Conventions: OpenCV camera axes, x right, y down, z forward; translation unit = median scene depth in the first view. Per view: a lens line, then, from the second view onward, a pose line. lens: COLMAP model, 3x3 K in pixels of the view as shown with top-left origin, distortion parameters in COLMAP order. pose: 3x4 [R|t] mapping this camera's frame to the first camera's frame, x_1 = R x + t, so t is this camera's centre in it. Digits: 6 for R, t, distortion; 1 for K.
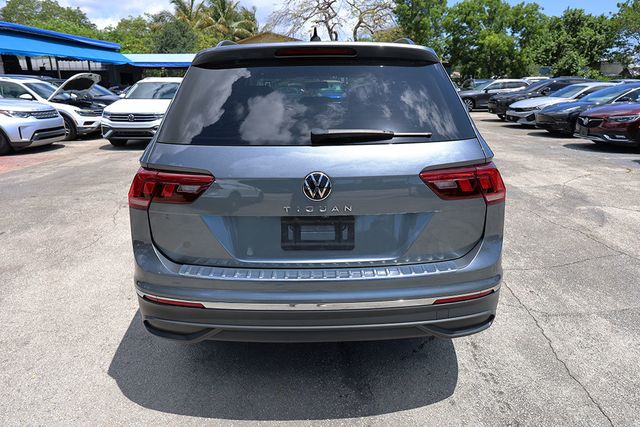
lens RADIAL K [[422.7, 0, 322.1], [0, 422.7, 214.8], [0, 0, 1]] dist [0.002651, -0.000887]
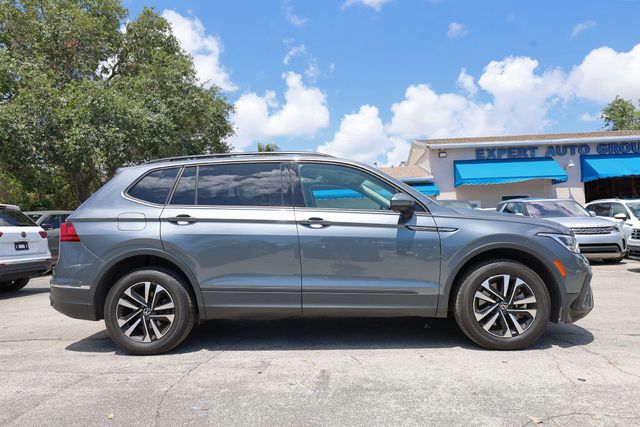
lens RADIAL K [[432.1, 0, 320.0], [0, 432.1, 213.5], [0, 0, 1]] dist [0.003428, 0.000061]
pose [[-0.068833, -0.039644, -0.996840, 0.164482], [-0.263786, 0.964371, -0.020137, -0.030470], [0.962122, 0.261567, -0.076838, 0.159405]]
